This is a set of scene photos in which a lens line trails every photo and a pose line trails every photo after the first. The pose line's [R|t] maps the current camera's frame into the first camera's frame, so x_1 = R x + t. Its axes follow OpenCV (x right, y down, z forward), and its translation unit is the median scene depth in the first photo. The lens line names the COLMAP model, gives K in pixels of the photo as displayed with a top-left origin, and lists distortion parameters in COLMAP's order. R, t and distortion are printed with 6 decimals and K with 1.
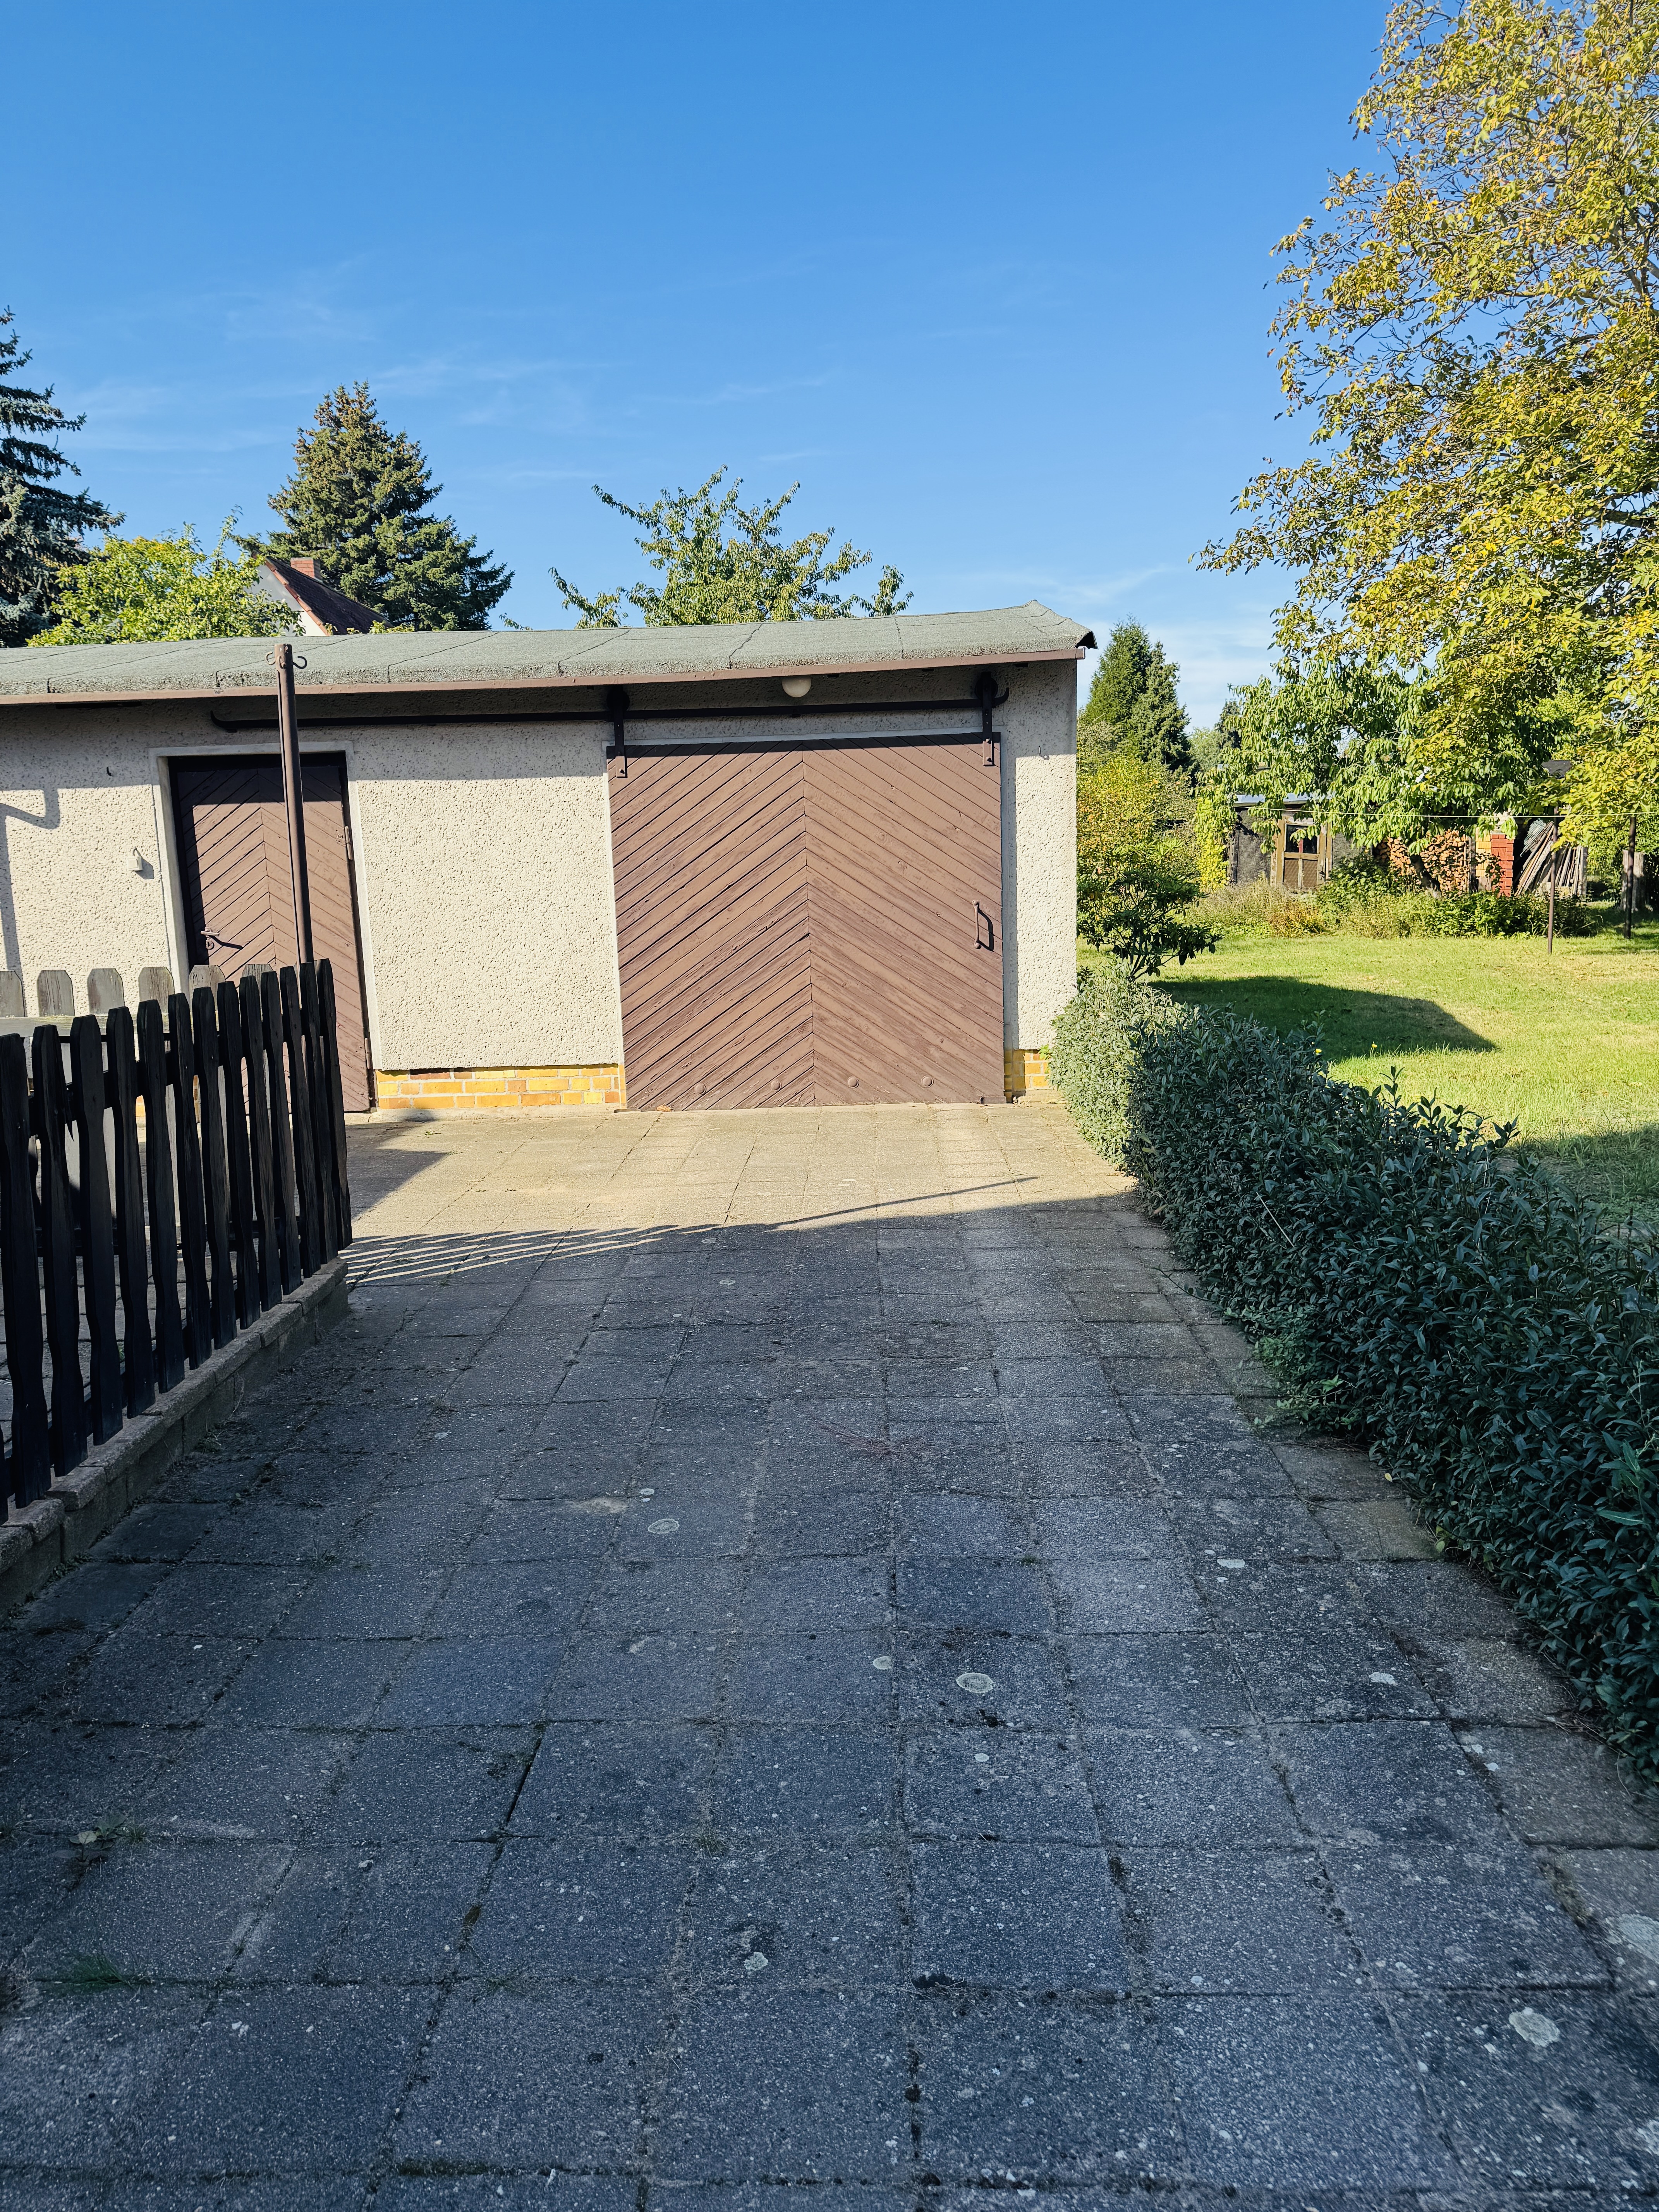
lens RADIAL K [[1561.9, 0, 829.5], [0, 1561.9, 1106.0], [0, 0, 1]] dist [0.132370, -0.171595]
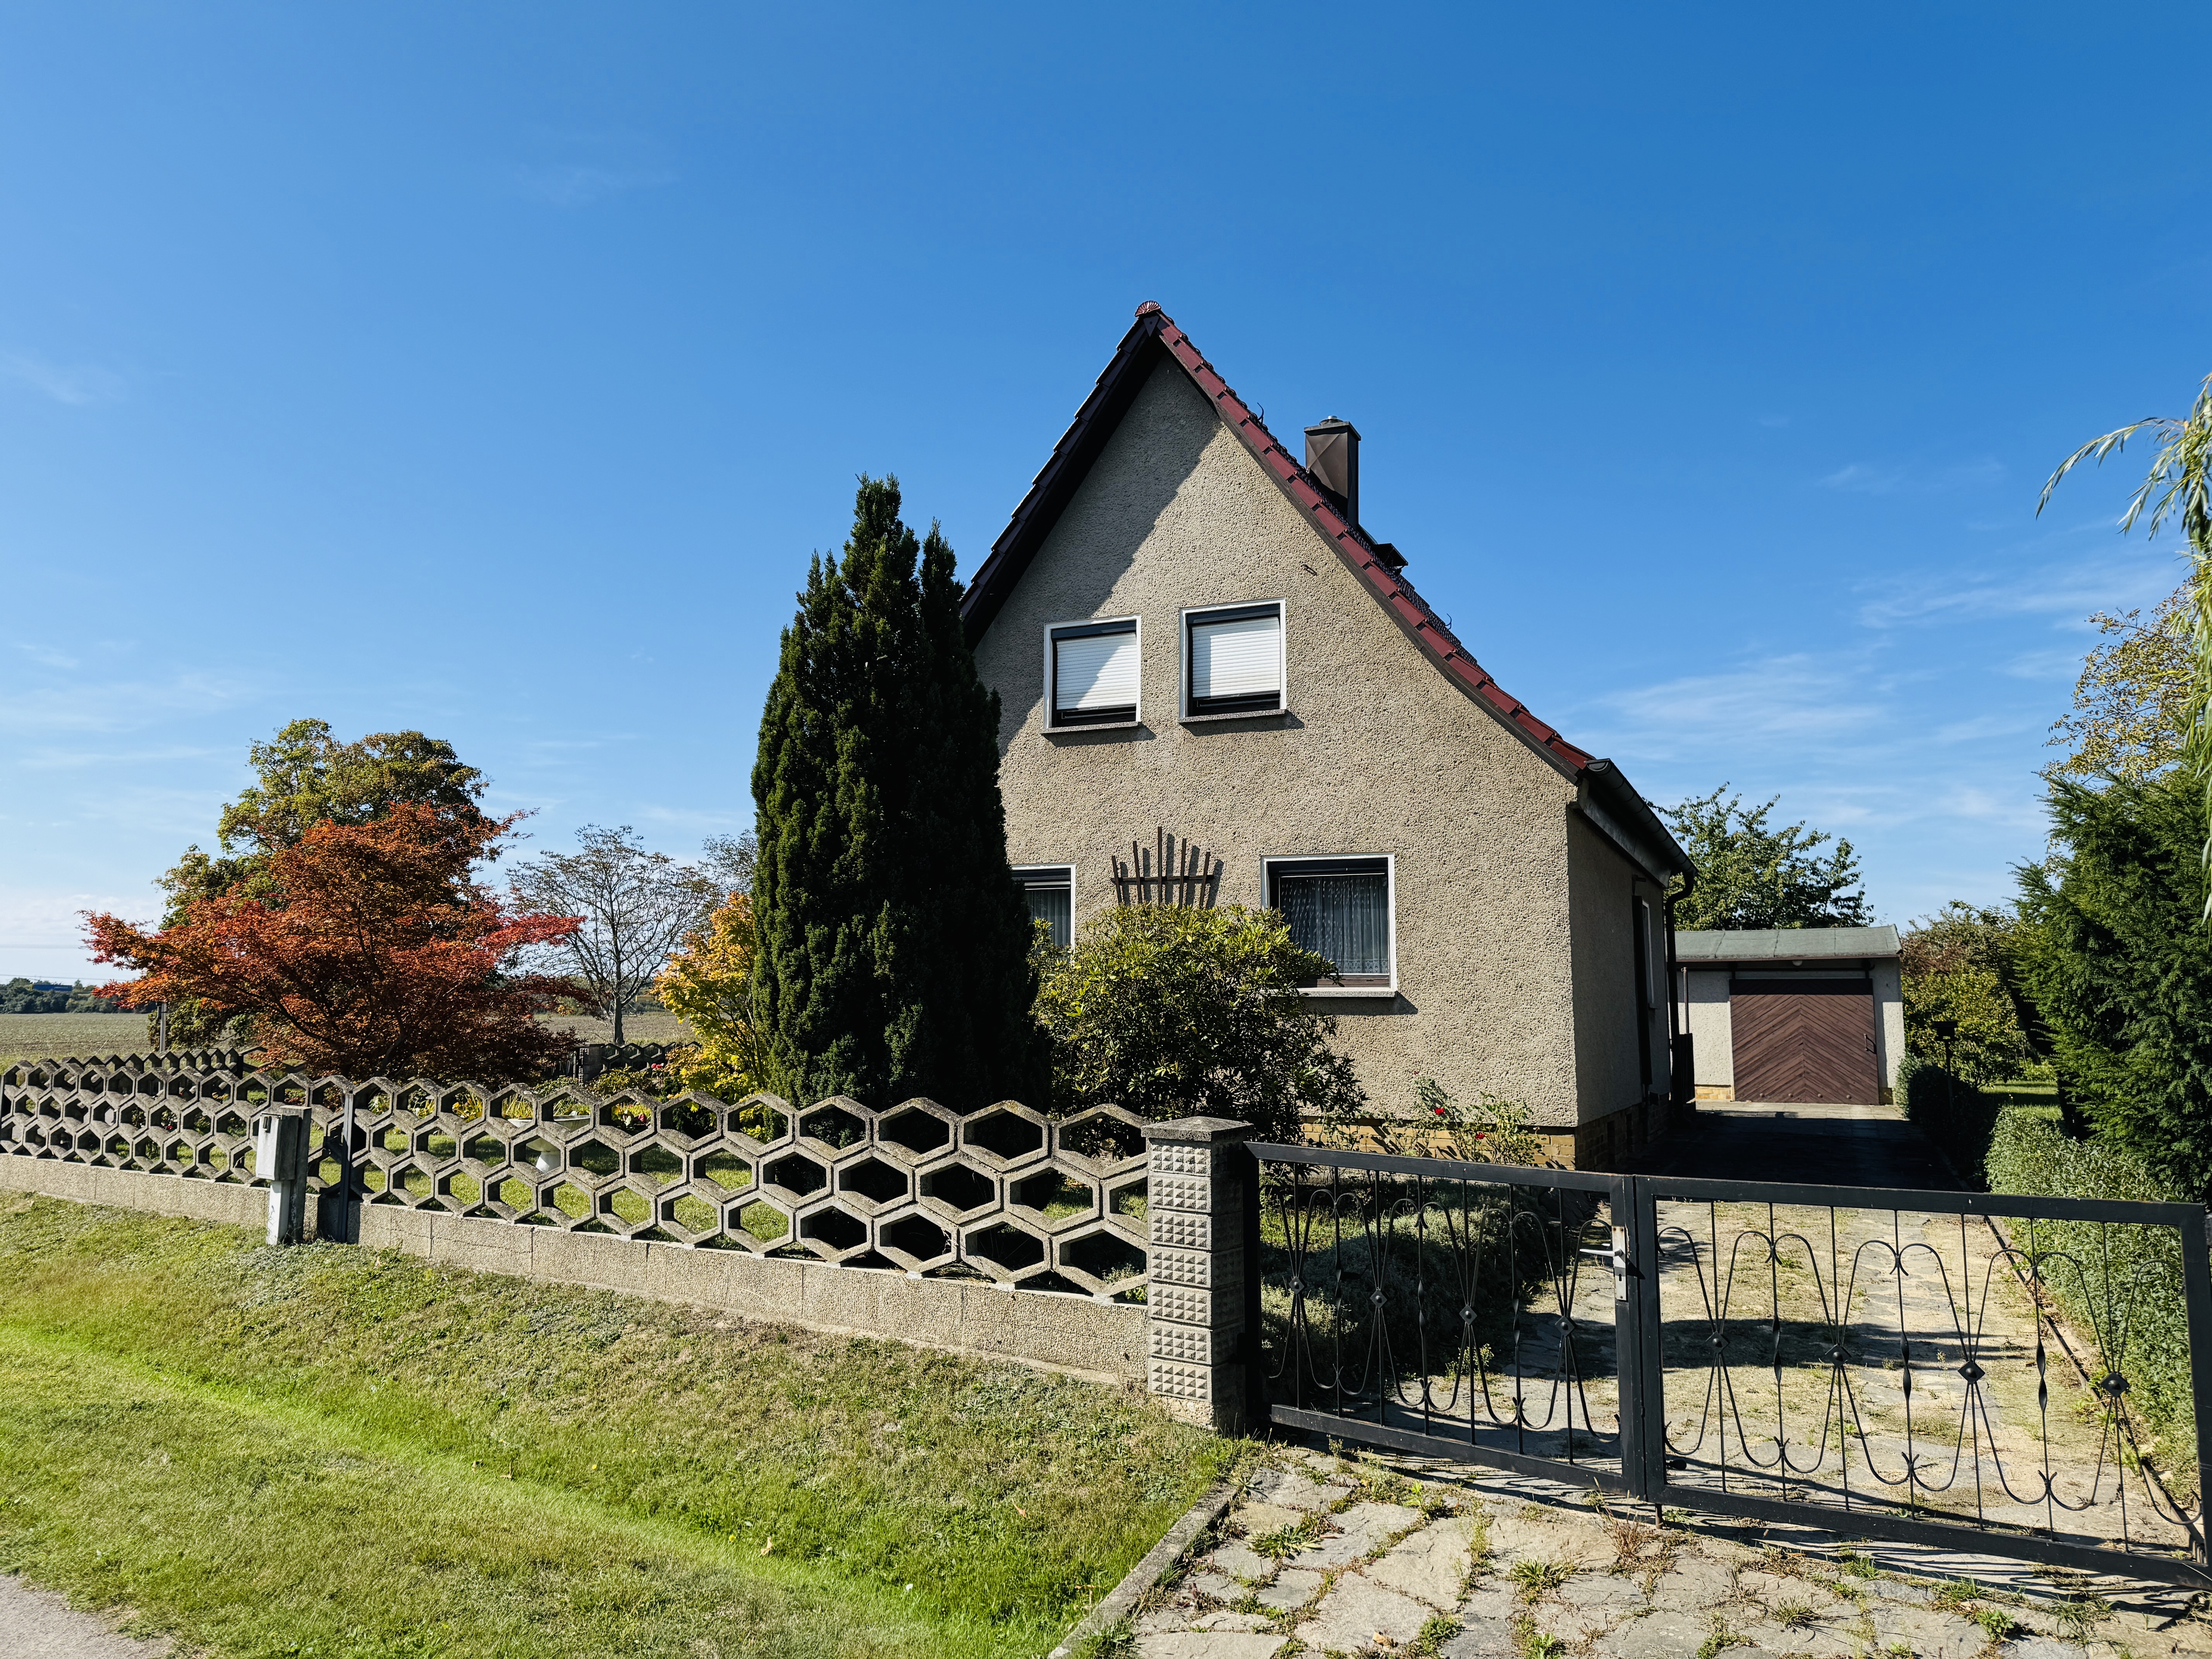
lens RADIAL K [[1561.9, 0, 1095.9], [0, 1561.9, 822.5], [0, 0, 1]] dist [0.132370, -0.171595]
pose [[0.916295, -0.008232, -0.400420, -0.022528], [-0.101923, 0.962079, -0.253012, 0.331551], [0.387319, 0.272646, 0.880709, -1.944333]]
